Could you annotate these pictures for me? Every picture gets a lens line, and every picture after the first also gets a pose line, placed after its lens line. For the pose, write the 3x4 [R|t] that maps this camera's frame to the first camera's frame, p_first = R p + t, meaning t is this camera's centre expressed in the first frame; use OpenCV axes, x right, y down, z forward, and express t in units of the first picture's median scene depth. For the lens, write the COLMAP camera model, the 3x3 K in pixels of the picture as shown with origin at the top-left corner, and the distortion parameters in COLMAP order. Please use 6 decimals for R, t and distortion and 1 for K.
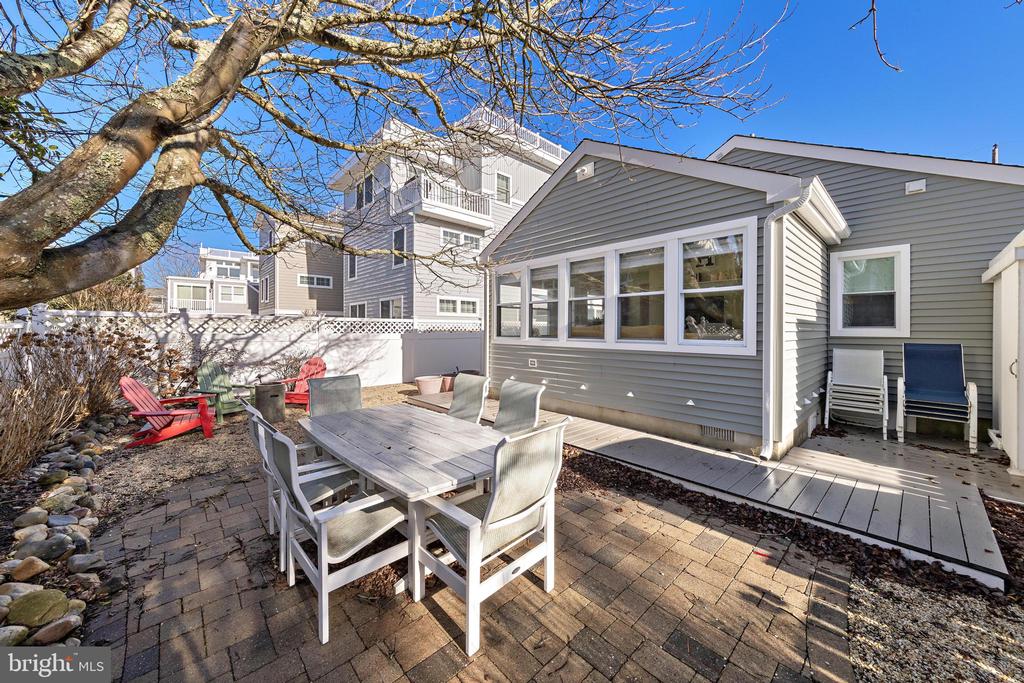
lens RADIAL K [[370.6, 0, 515.5], [0, 370.6, 329.2], [0, 0, 1]] dist [0.005417, -0.000976]
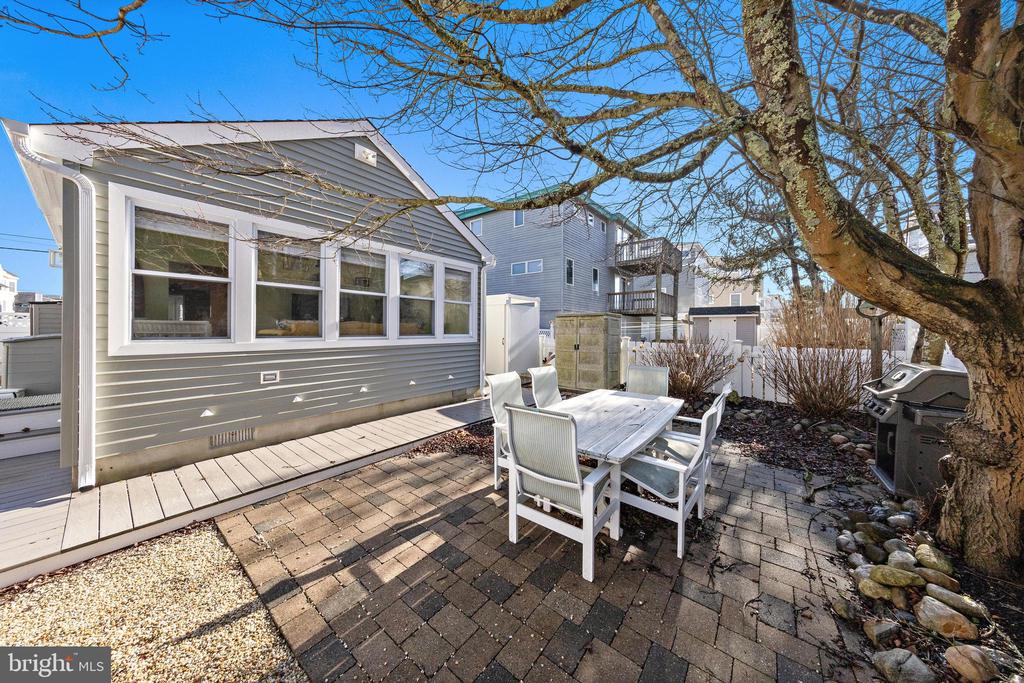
lens RADIAL K [[329.4, 0, 513.4], [0, 329.4, 336.9], [0, 0, 1]] dist [0.008372, -0.001134]
pose [[-0.154912, -0.032685, 0.987387, -0.692766], [-0.013581, 0.999429, 0.030952, -0.005526], [-0.987835, -0.008615, -0.155268, 0.762482]]
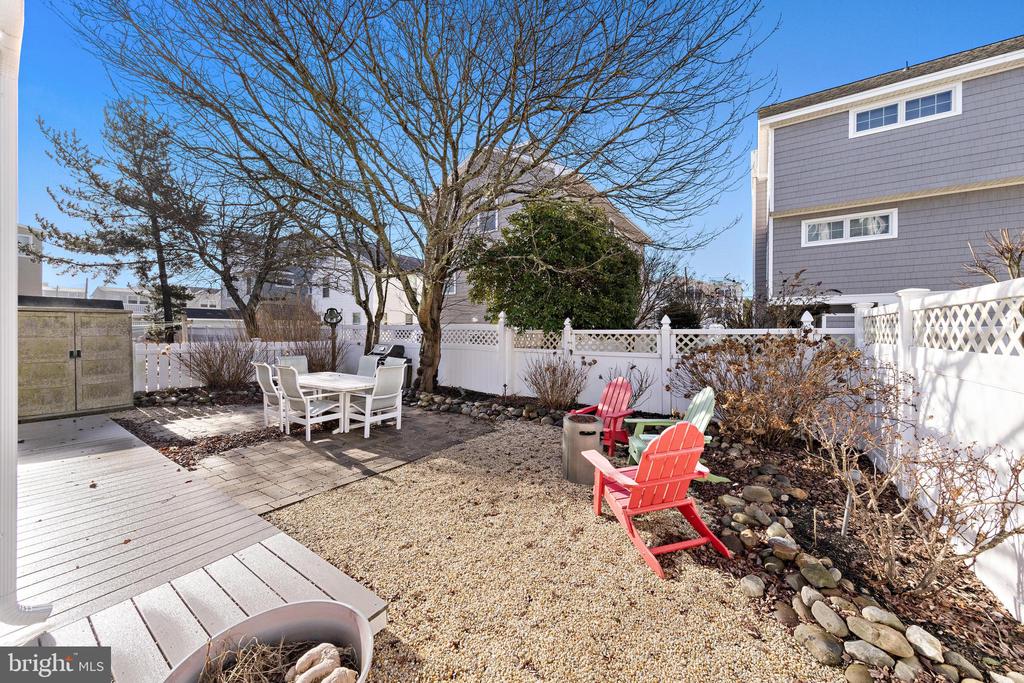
lens RADIAL K [[370.6, 0, 514.3], [0, 370.6, 332.6], [0, 0, 1]] dist [0.005417, -0.000976]
pose [[-0.969321, -0.018317, -0.245114, -0.415550], [-0.018616, 0.999826, -0.001097, -0.015436], [0.245091, 0.003500, -0.969494, 1.750786]]
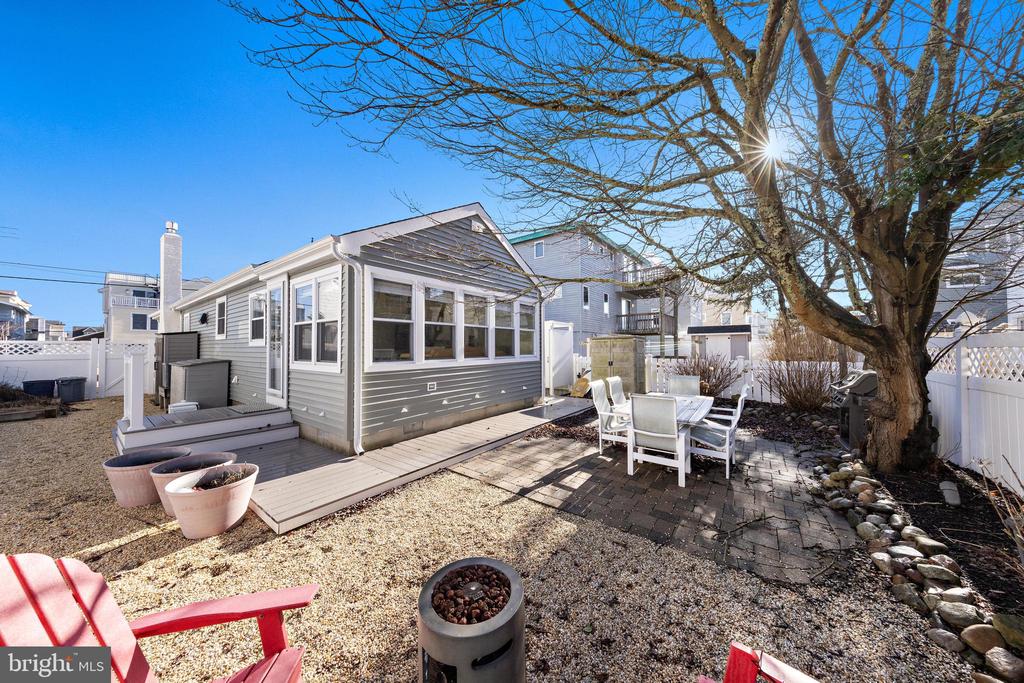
lens RADIAL K [[329.4, 0, 510.9], [0, 329.4, 349.5], [0, 0, 1]] dist [0.008372, -0.001134]
pose [[-0.174810, -0.012910, 0.984517, -0.960879], [0.000389, 0.999913, 0.013181, -0.019136], [-0.984602, 0.002687, -0.174790, 1.089172]]
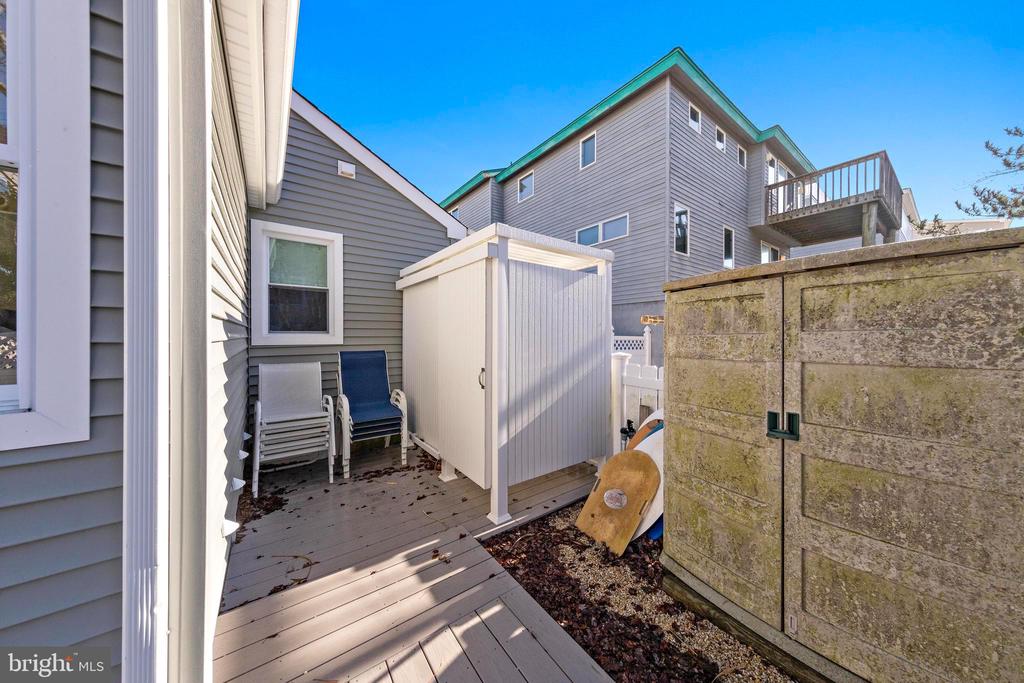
lens RADIAL K [[329.4, 0, 517.9], [0, 329.4, 337.1], [0, 0, 1]] dist [0.008372, -0.001134]
pose [[0.100583, -0.008588, 0.994892, 0.319230], [-0.002462, 0.999958, 0.008881, -0.002167], [-0.994926, -0.003343, 0.100558, 0.484495]]
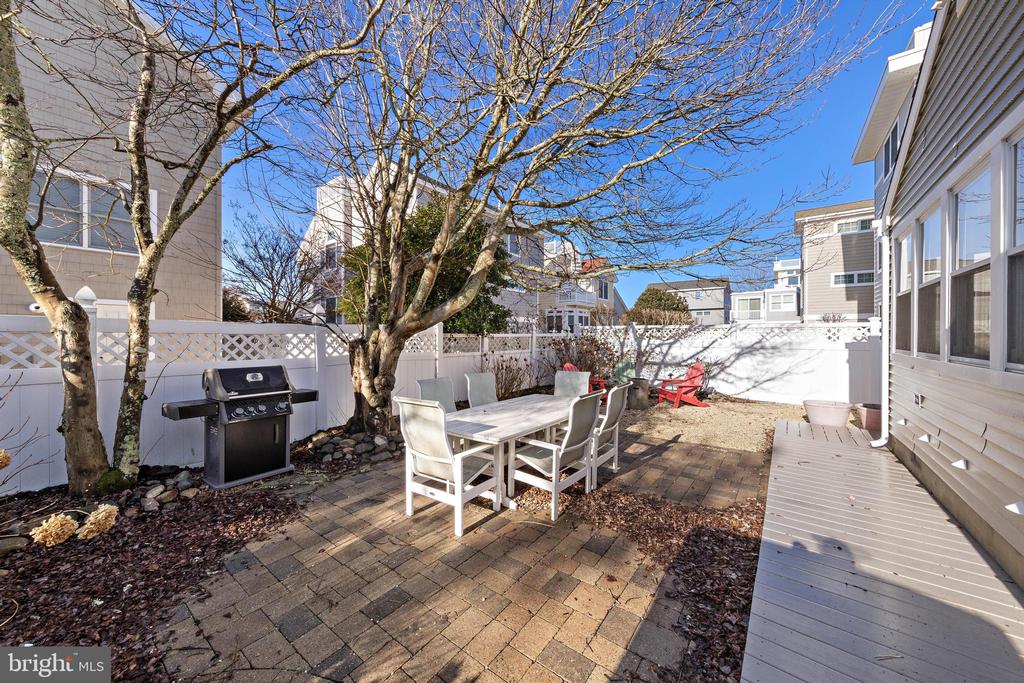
lens RADIAL K [[370.6, 0, 516.1], [0, 370.6, 335.3], [0, 0, 1]] dist [0.005417, -0.000976]
pose [[0.149732, -0.003816, -0.988719, 0.566562], [0.001513, 0.999992, -0.003630, 0.000381], [0.988725, -0.000952, 0.149737, 0.400604]]
